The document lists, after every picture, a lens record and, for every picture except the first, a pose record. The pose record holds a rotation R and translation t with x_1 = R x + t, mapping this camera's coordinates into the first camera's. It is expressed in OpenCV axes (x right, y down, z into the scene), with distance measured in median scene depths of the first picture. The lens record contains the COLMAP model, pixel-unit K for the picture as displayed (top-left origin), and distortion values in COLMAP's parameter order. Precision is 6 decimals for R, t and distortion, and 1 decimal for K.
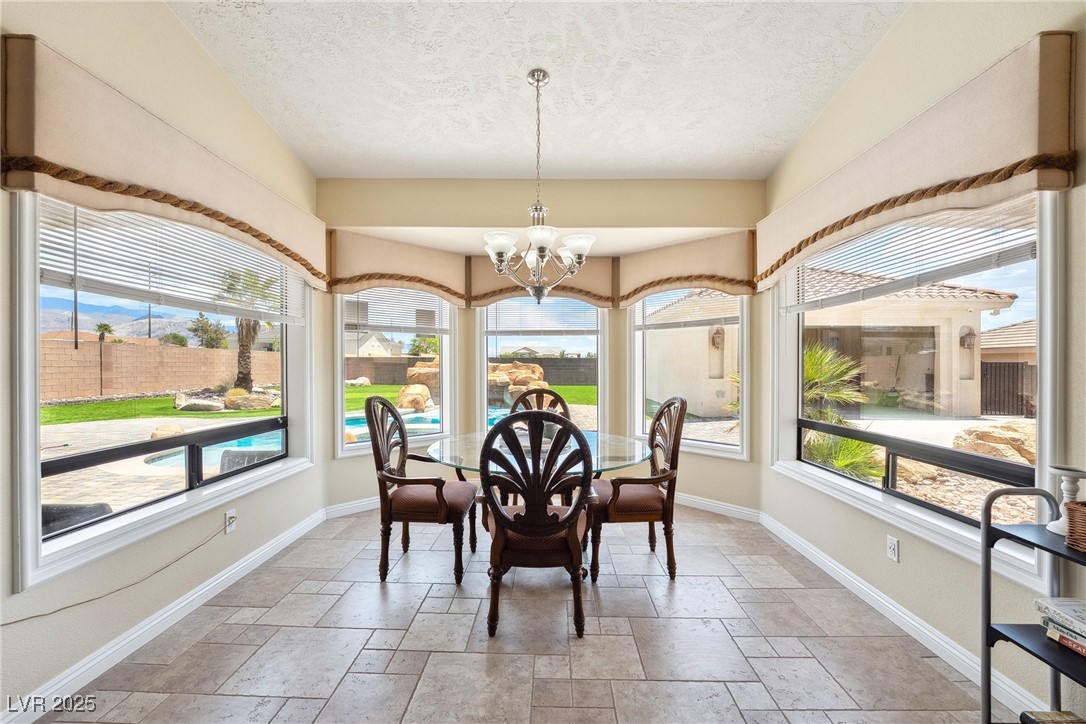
lens RADIAL K [[452.7, 0, 543.0], [0, 452.7, 362.0], [0, 0, 1]] dist [-0.000989, -0.000174]
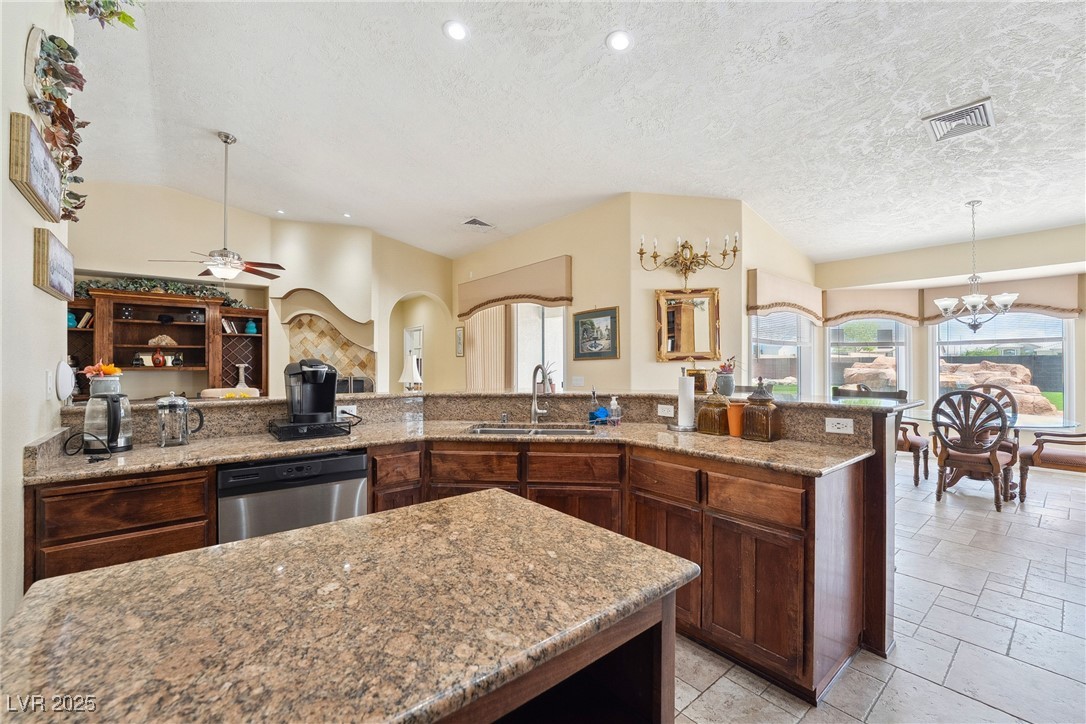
lens RADIAL K [[437.5, 0, 543.0], [0, 437.5, 362.0], [0, 0, 1]] dist [-0.019648, -0.000109]
pose [[0.641636, -0.000610, -0.767009, 0.034073], [0.002527, 0.999996, 0.001319, -0.003918], [0.767005, -0.002785, 0.641635, -0.241480]]
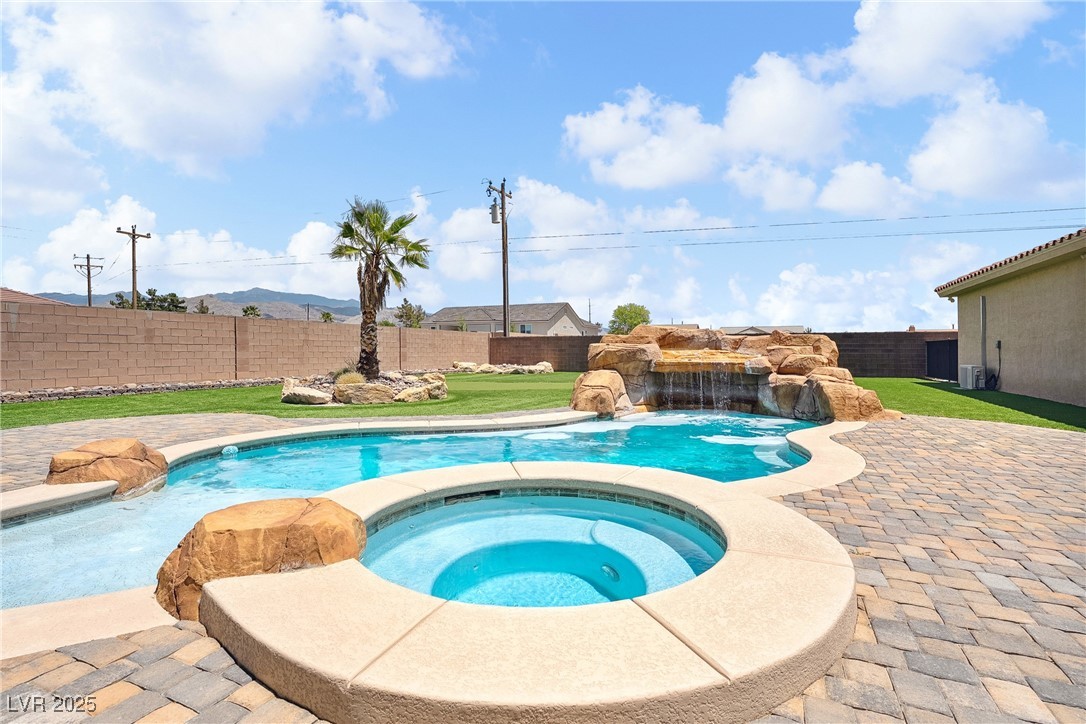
lens RADIAL K [[514.4, 0, 543.0], [0, 514.4, 362.0], [0, 0, 1]] dist [0.000468, 0.000021]
pose [[0.914278, 0.003669, -0.405070, -0.090888], [0.006726, 0.999684, 0.024236, 0.025965], [0.405031, -0.024883, 0.913964, 0.416284]]
